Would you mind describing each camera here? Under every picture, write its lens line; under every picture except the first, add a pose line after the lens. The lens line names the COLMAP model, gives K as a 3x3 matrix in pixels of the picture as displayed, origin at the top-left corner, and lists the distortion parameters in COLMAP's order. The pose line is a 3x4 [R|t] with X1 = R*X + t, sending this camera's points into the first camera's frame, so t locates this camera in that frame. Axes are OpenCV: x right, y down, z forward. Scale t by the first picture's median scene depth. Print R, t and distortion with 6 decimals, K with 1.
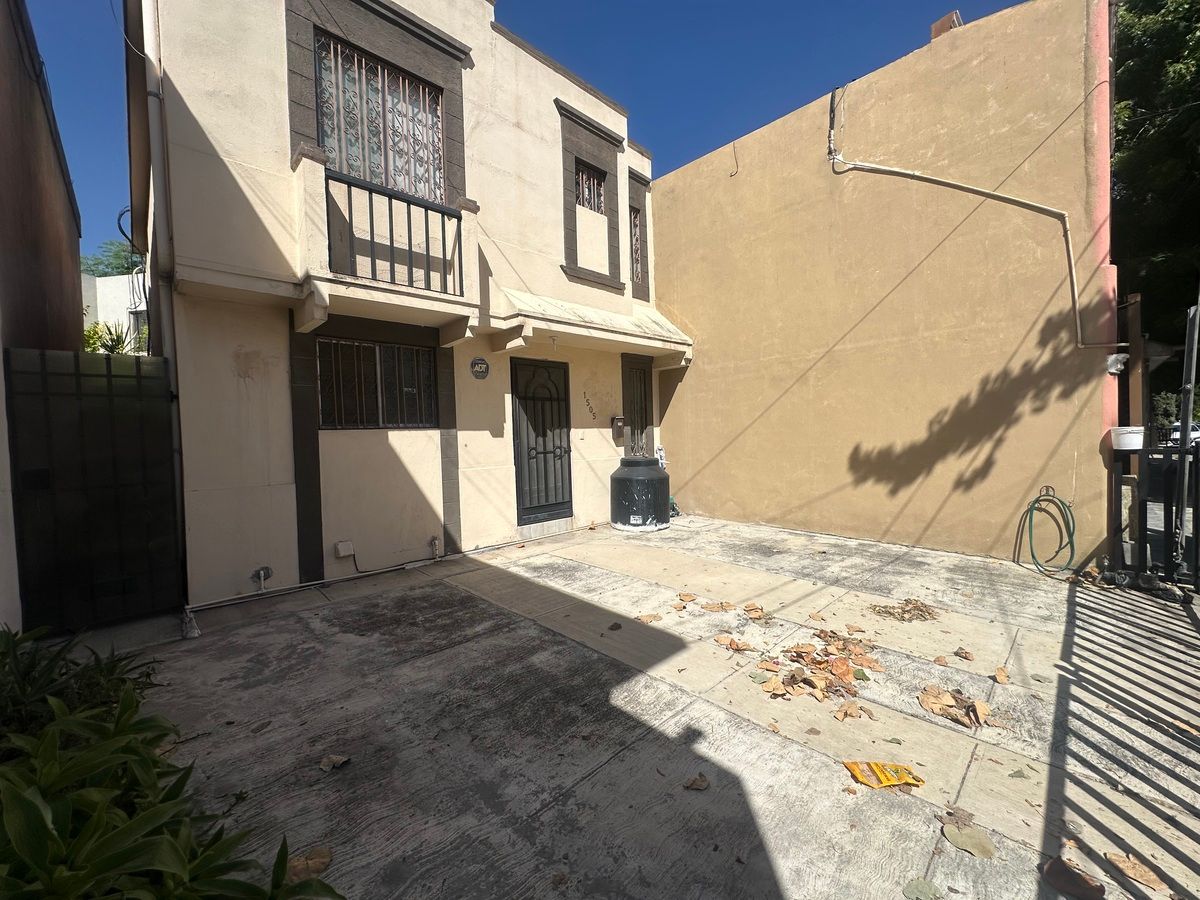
lens RADIAL K [[482.1, 0, 598.0], [0, 482.1, 446.2], [0, 0, 1]] dist [-0.006490, 0.000281]
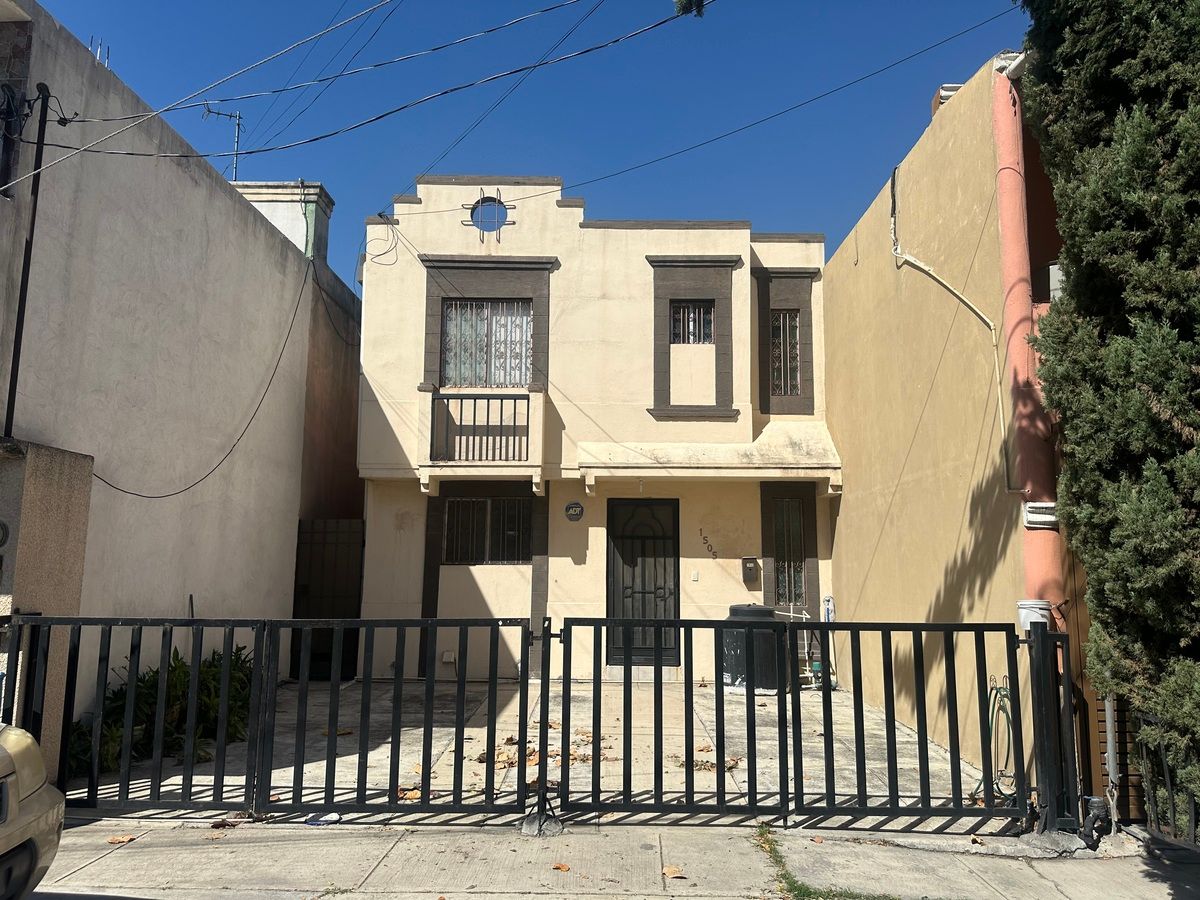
lens RADIAL K [[824.7, 0, 604.1], [0, 824.7, 447.3], [0, 0, 1]] dist [0.089595, 0.000517]
pose [[0.712964, -0.059830, -0.698643, 1.107595], [-0.044798, 0.990431, -0.130533, -0.059900], [0.699768, 0.124363, 0.703462, -0.304341]]
